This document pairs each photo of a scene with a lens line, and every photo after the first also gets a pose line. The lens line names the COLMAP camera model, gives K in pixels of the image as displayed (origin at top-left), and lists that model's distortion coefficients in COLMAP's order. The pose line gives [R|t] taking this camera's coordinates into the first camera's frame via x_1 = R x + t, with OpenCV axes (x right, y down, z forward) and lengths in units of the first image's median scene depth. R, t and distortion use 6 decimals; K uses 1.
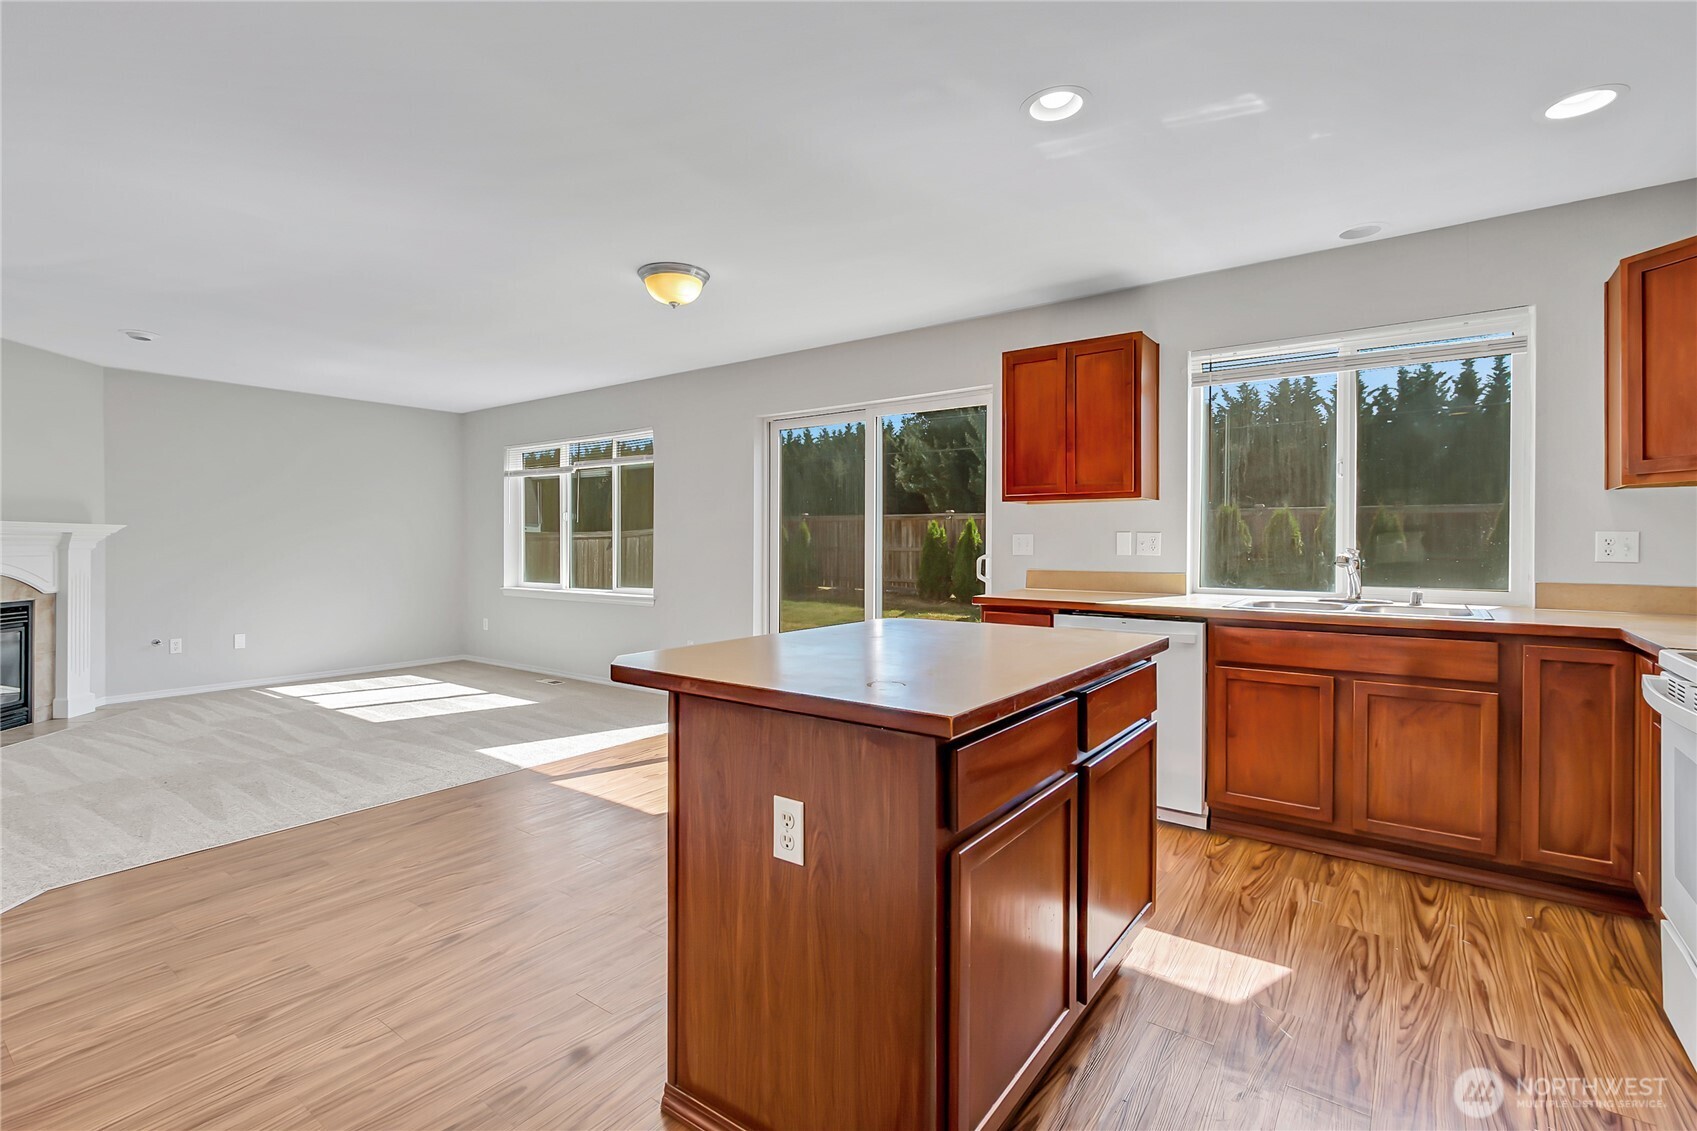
lens RADIAL K [[783.2, 0, 842.3], [0, 783.2, 550.9], [0, 0, 1]] dist [0.002140, -0.000432]
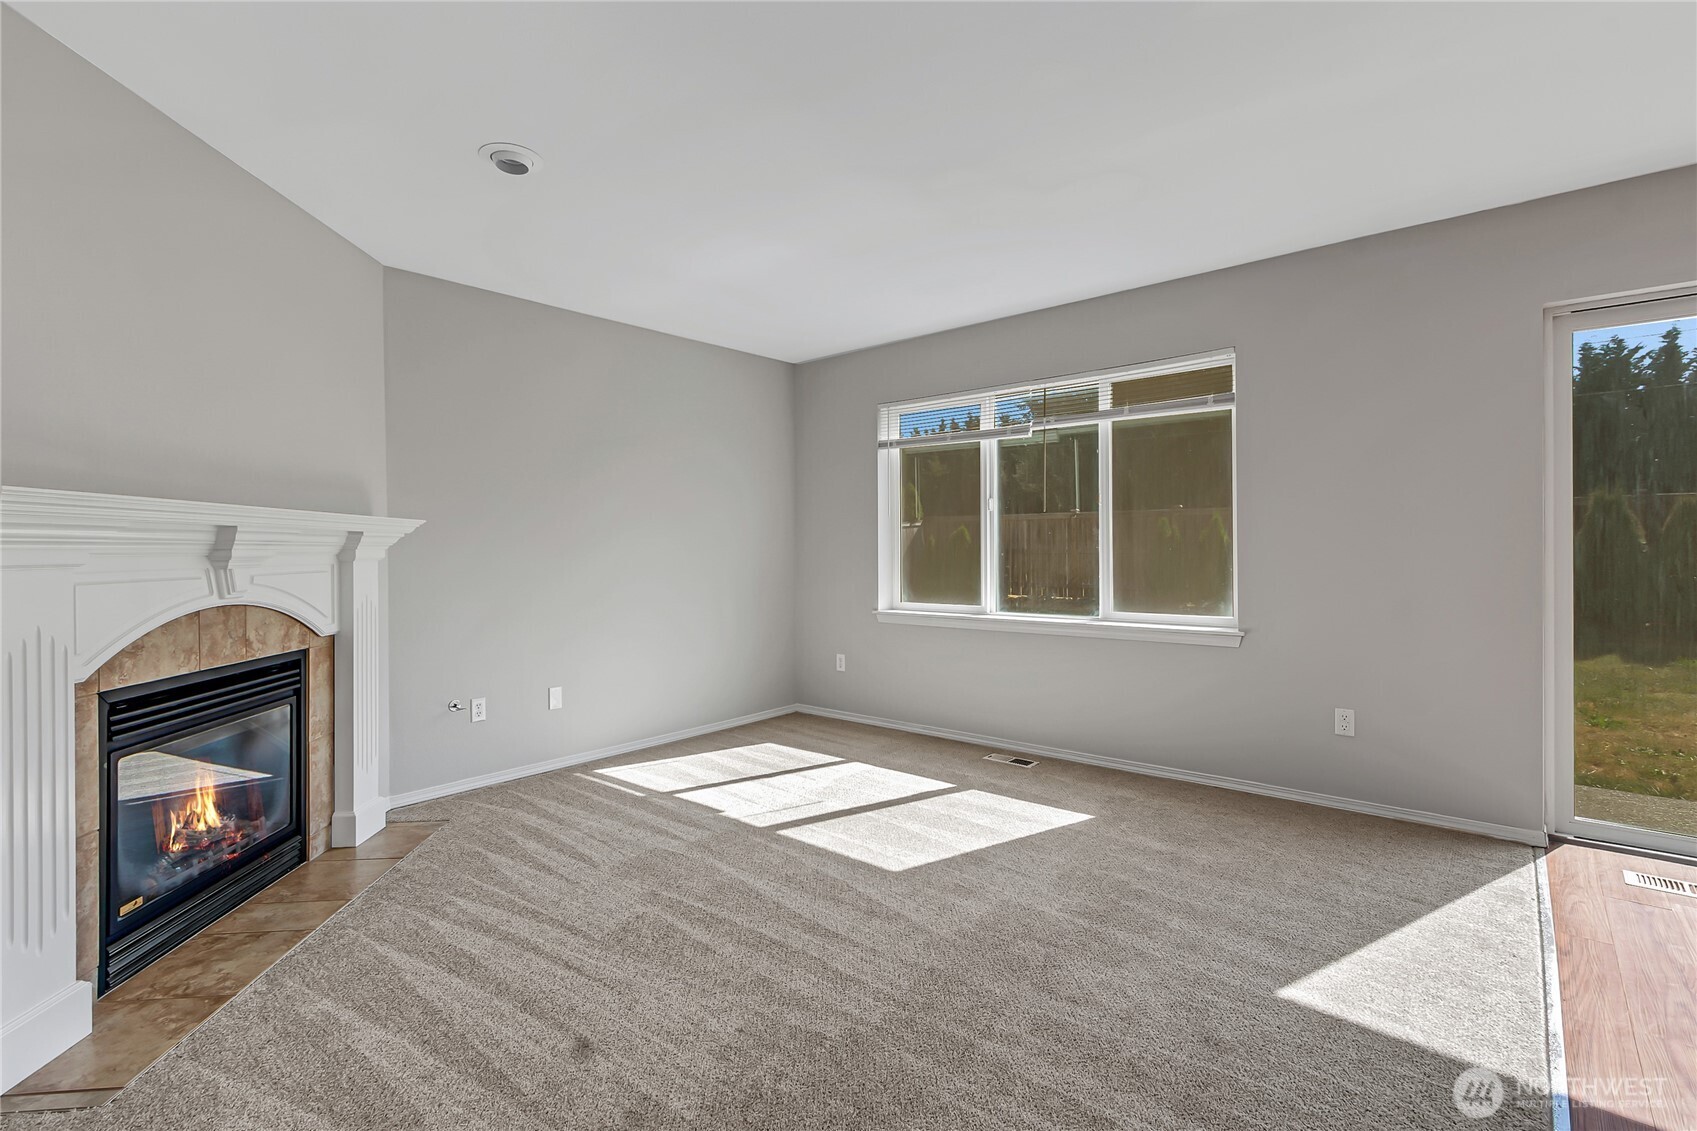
lens RADIAL K [[783.2, 0, 850.0], [0, 783.2, 556.6], [0, 0, 1]] dist [0.002140, -0.000432]
pose [[0.997308, -0.007174, -0.072969, -0.091643], [0.007485, 0.999964, 0.003996, -0.000681], [0.072938, -0.004531, 0.997326, 0.070500]]
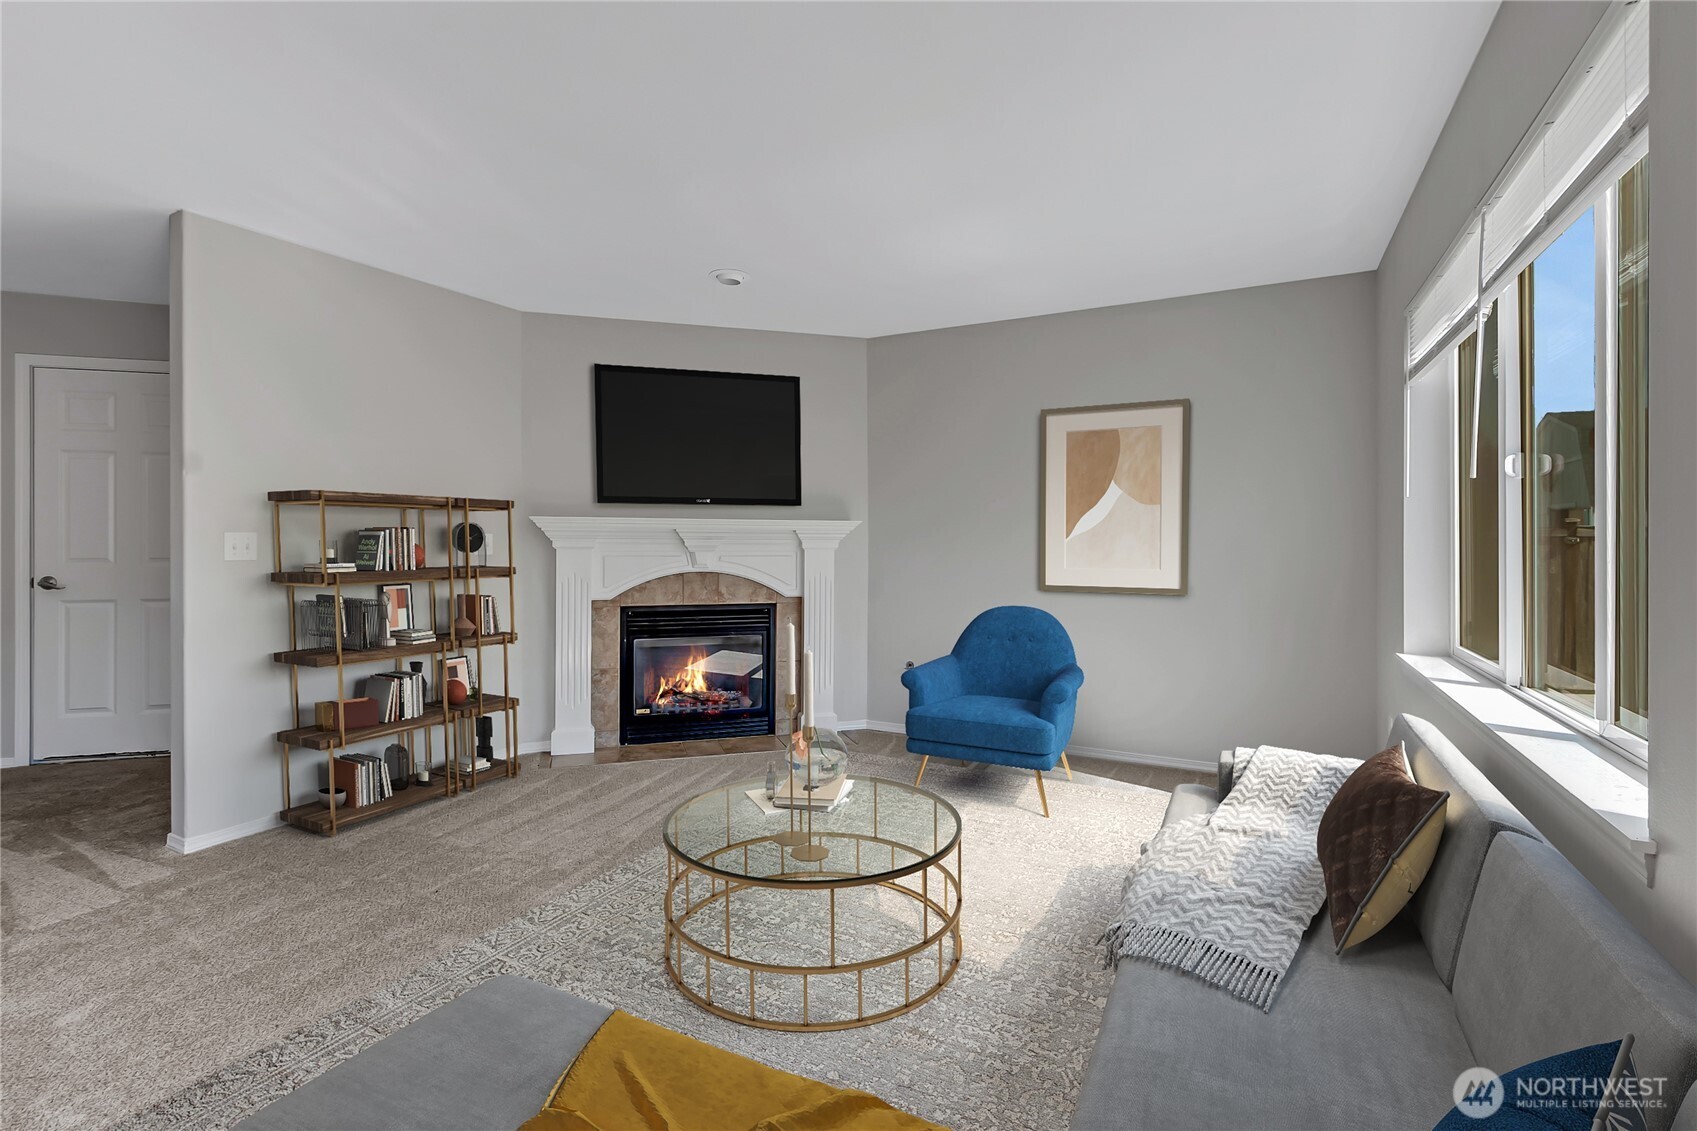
lens RADIAL K [[783.2, 0, 850.9], [0, 783.2, 557.6], [0, 0, 1]] dist [0.002140, -0.000432]
pose [[0.138114, 0.007361, -0.990389, -0.015264], [-0.009827, 0.999933, 0.006062, 0.000286], [0.990368, 0.008896, 0.138177, 0.149151]]
